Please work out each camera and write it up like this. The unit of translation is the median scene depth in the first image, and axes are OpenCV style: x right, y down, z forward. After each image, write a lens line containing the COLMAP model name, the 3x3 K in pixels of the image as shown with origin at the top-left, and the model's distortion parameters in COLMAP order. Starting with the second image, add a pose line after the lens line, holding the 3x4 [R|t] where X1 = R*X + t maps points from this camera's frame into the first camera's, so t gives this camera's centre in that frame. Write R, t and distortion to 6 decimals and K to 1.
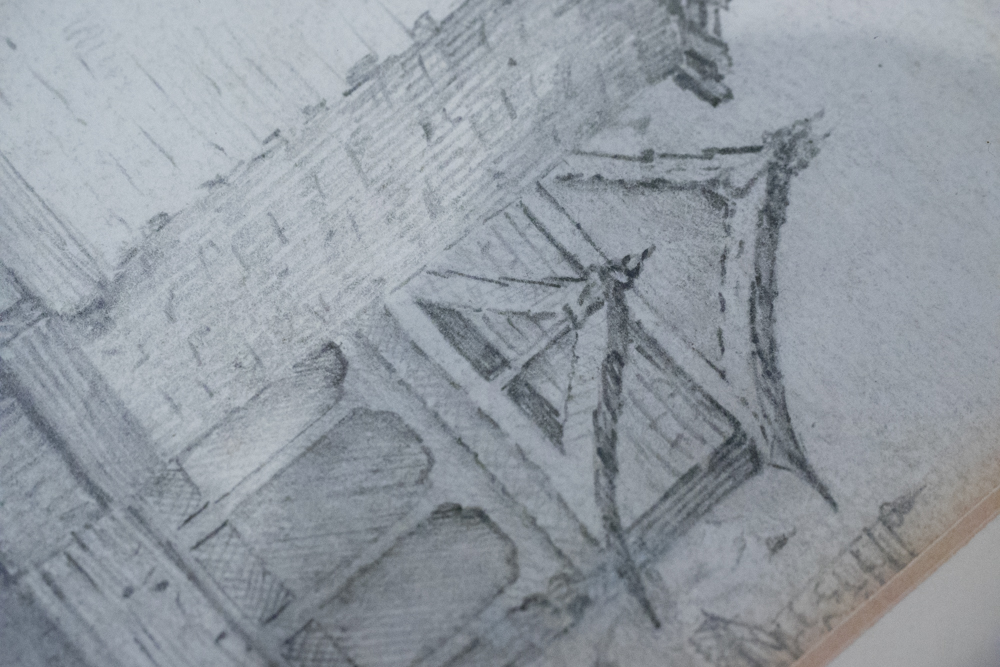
lens RADIAL K [[2234.8, 0, 499.3], [0, 2234.8, 332.5], [0, 0, 1]] dist [0.028195, 0.000000]
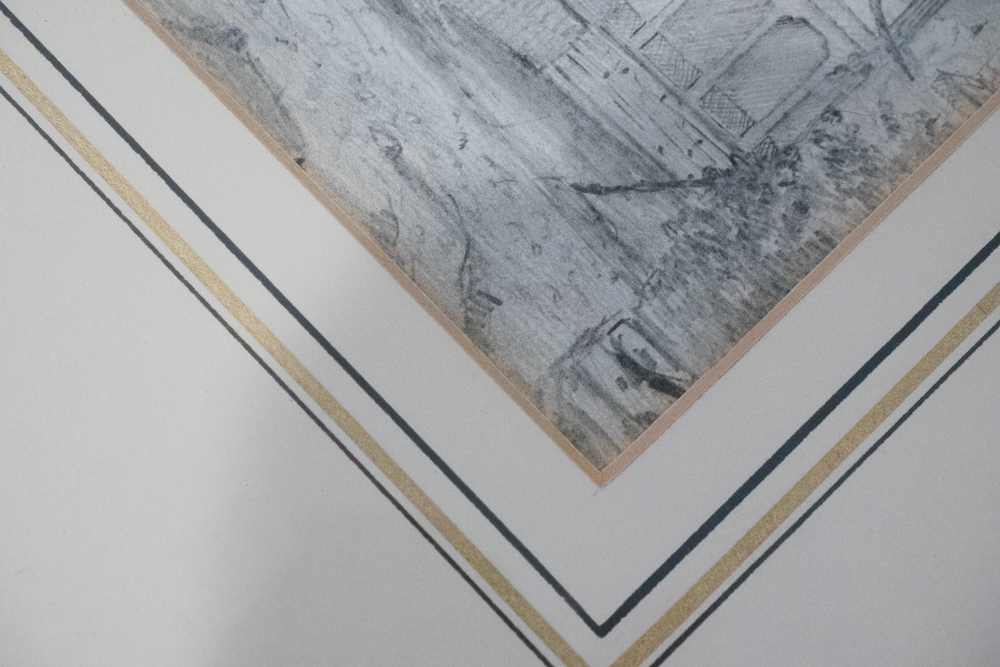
lens RADIAL K [[2234.8, 0, 501.1], [0, 2234.8, 333.5], [0, 0, 1]] dist [0.028195, 0.000000]
pose [[0.996907, -0.056916, 0.054198, -0.346944], [0.049392, 0.990118, 0.131254, 0.082620], [-0.061133, -0.128171, 0.989866, -0.706862]]
